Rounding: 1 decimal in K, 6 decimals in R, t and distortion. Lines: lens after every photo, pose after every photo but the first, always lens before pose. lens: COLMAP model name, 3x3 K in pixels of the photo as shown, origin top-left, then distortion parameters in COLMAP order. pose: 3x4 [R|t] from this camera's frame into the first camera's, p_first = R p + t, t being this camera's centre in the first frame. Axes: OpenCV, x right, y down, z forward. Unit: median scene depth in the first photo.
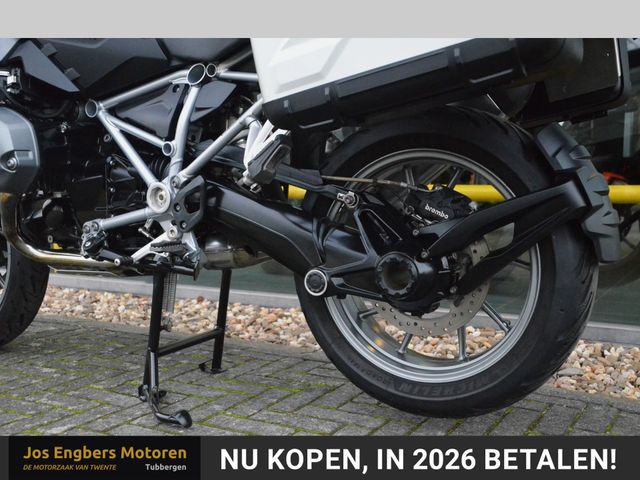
lens RADIAL K [[750.7, 0, 332.9], [0, 750.7, 261.9], [0, 0, 1]] dist [-0.044315, 0.331834]
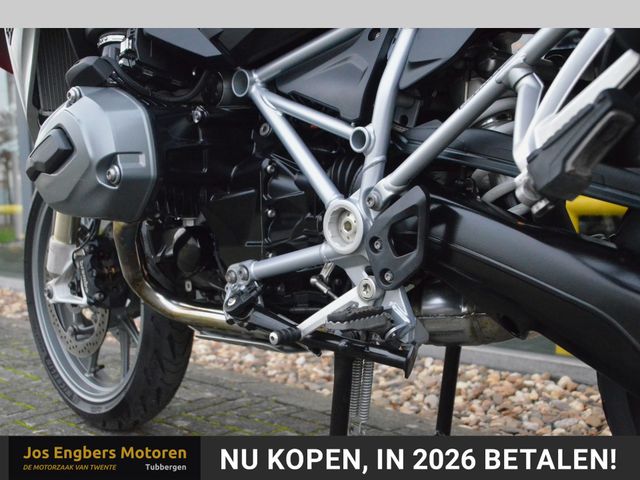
lens RADIAL K [[750.7, 0, 332.9], [0, 750.7, 261.9], [0, 0, 1]] dist [-0.044315, 0.331834]
pose [[0.967911, 0.001457, -0.251287, -0.093298], [-0.004284, 0.999934, -0.010705, -0.050676], [0.251255, 0.011438, 0.967853, 0.429552]]
